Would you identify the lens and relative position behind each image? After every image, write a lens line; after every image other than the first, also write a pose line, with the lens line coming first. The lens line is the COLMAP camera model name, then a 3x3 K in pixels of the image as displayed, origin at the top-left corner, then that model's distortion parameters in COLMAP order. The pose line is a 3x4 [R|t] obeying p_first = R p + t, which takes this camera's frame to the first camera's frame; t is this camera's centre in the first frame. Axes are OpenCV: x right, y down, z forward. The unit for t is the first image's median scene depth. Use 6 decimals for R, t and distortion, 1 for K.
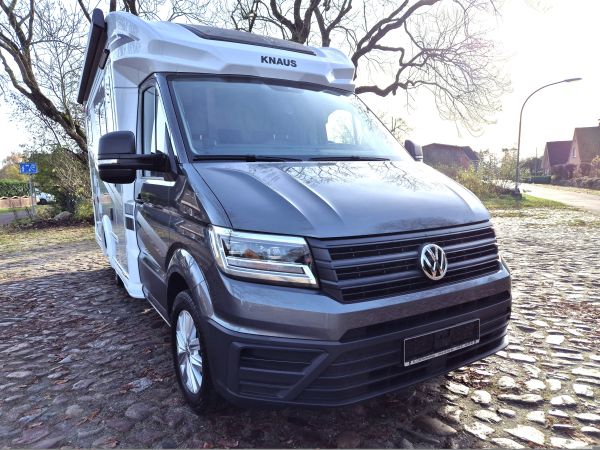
lens RADIAL K [[406.8, 0, 301.9], [0, 406.8, 228.2], [0, 0, 1]] dist [0.059859, -0.051595]
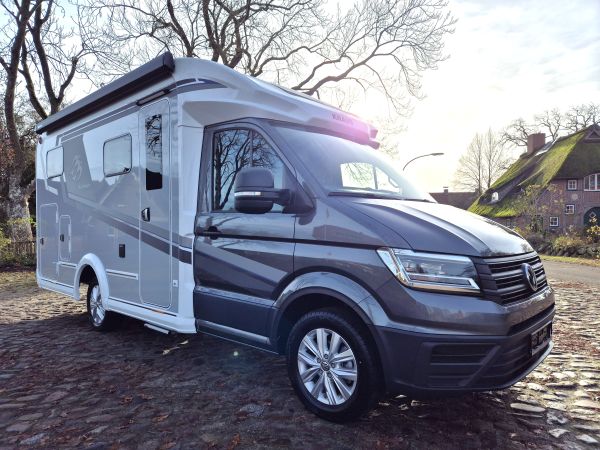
lens RADIAL K [[406.8, 0, 301.8], [0, 406.8, 229.3], [0, 0, 1]] dist [0.059859, -0.051595]
pose [[0.950406, 0.027076, 0.309832, -0.876583], [0.011006, 0.992651, -0.120509, 0.085202], [-0.310818, 0.117942, 0.943123, -0.073906]]
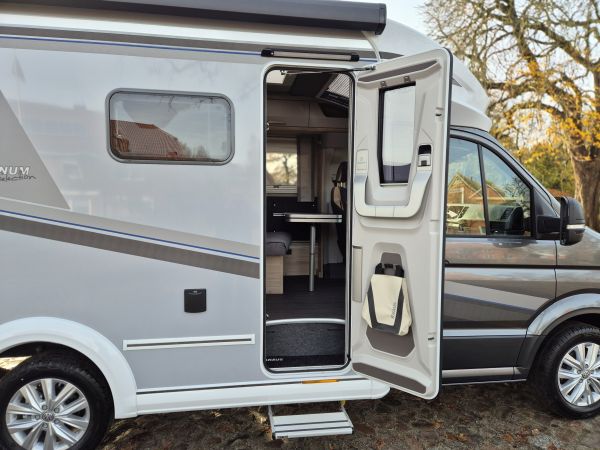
lens RADIAL K [[406.8, 0, 302.5], [0, 406.8, 227.7], [0, 0, 1]] dist [0.059859, -0.051595]
pose [[0.360458, -0.035118, 0.932114, -2.234078], [0.095167, 0.995461, 0.000703, -0.294120], [-0.927908, 0.088453, 0.362164, 1.665675]]
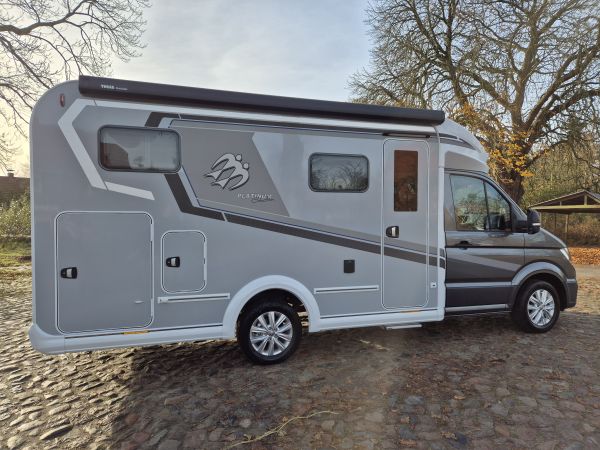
lens RADIAL K [[406.8, 0, 302.5], [0, 406.8, 224.0], [0, 0, 1]] dist [0.059859, -0.051595]
pose [[0.216545, 0.008904, 0.976232, -3.553167], [0.111240, 0.993221, -0.033734, -0.288916], [-0.969914, 0.115901, 0.214087, 2.215083]]
